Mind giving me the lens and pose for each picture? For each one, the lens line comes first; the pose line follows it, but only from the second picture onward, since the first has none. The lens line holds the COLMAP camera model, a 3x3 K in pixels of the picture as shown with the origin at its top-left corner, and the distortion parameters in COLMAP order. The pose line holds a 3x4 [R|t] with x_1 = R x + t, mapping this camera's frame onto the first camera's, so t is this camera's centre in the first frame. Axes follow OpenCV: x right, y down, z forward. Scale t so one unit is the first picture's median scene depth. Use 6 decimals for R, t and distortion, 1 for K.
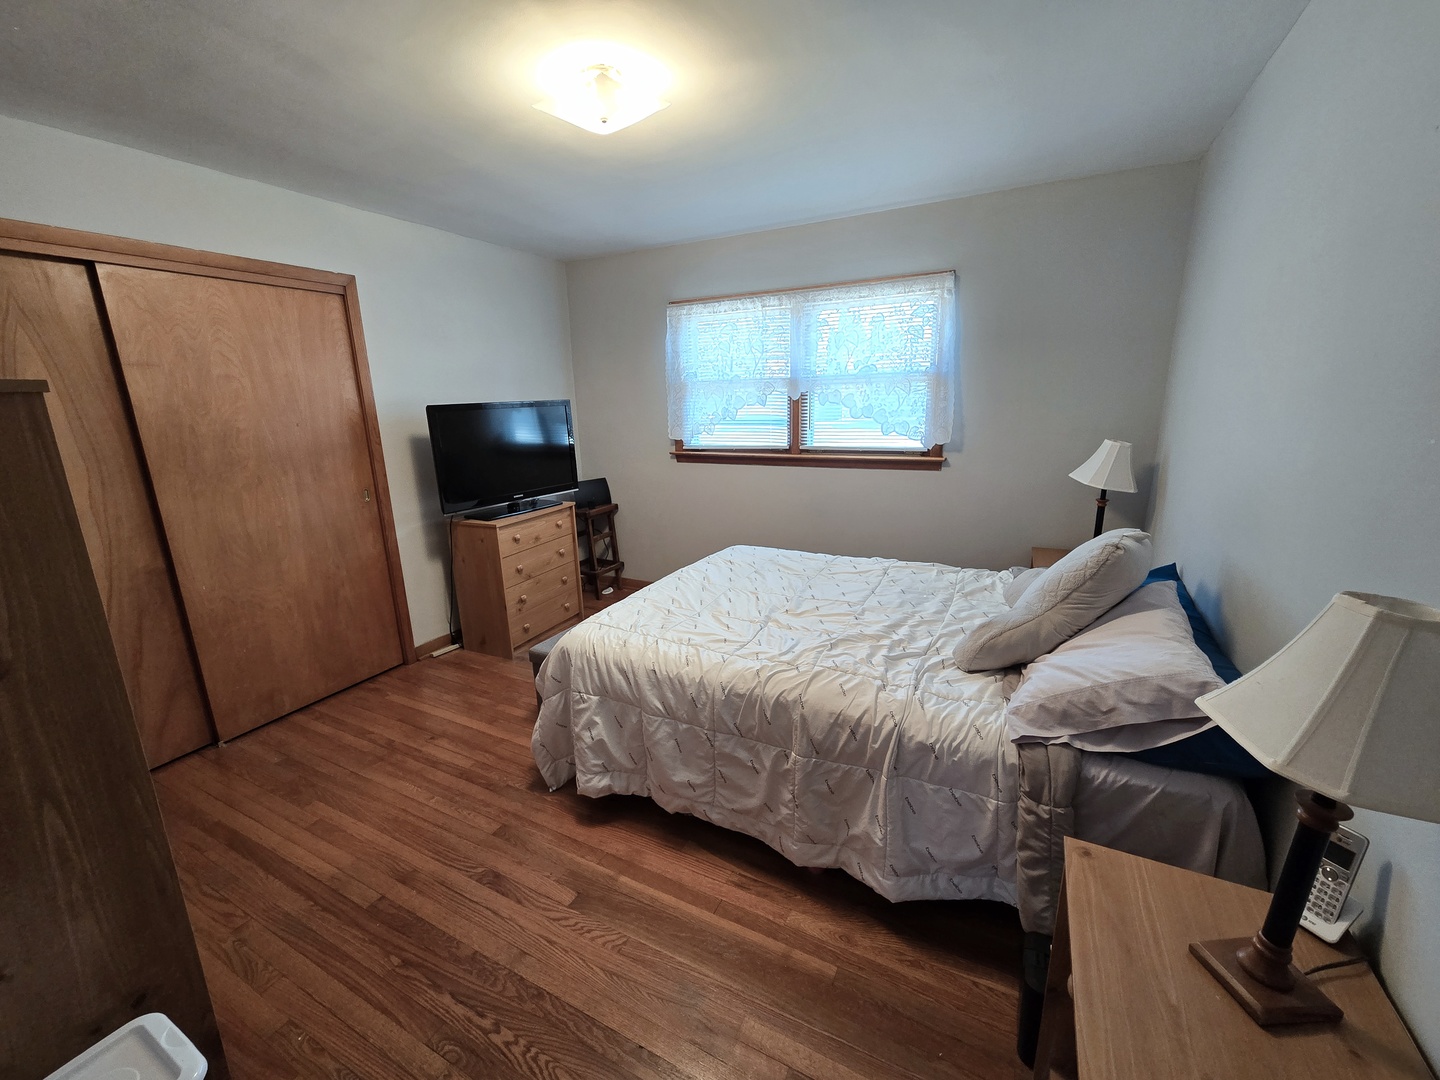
lens RADIAL K [[589.4, 0, 713.0], [0, 589.4, 538.8], [0, 0, 1]] dist [-0.002709, 0.000271]
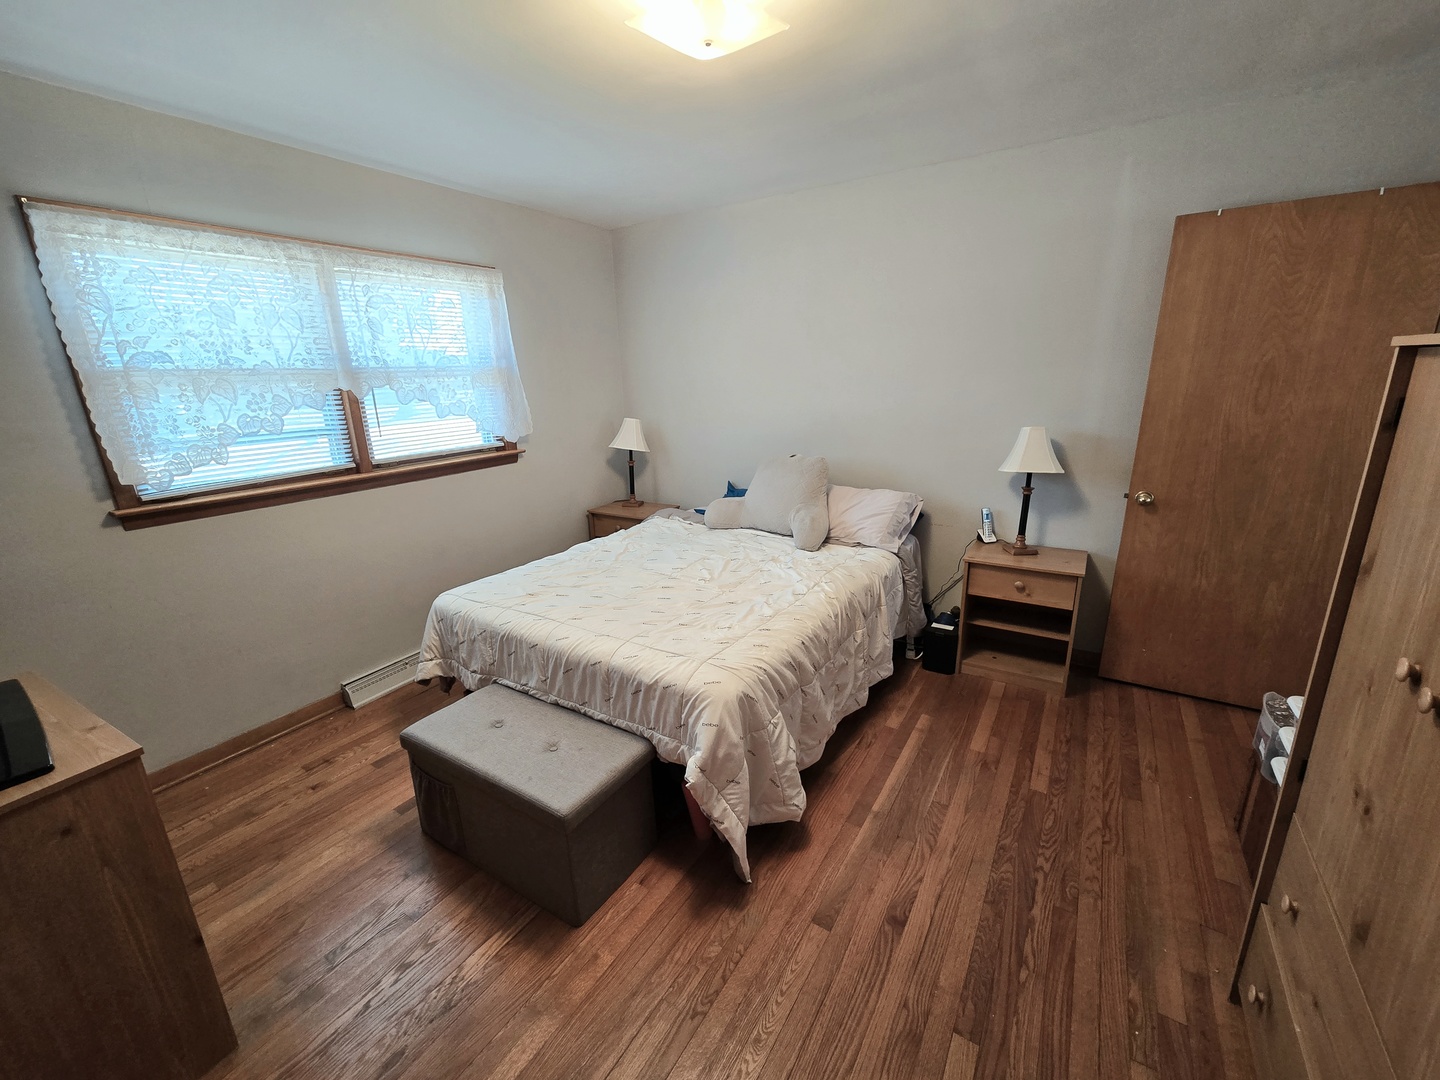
lens RADIAL K [[589.4, 0, 710.1], [0, 589.4, 539.4], [0, 0, 1]] dist [-0.002709, 0.000271]
pose [[0.093816, -0.246842, 0.964504, -1.088110], [0.264171, 0.940222, 0.214932, -0.215733], [-0.959902, 0.234630, 0.153416, 0.970515]]
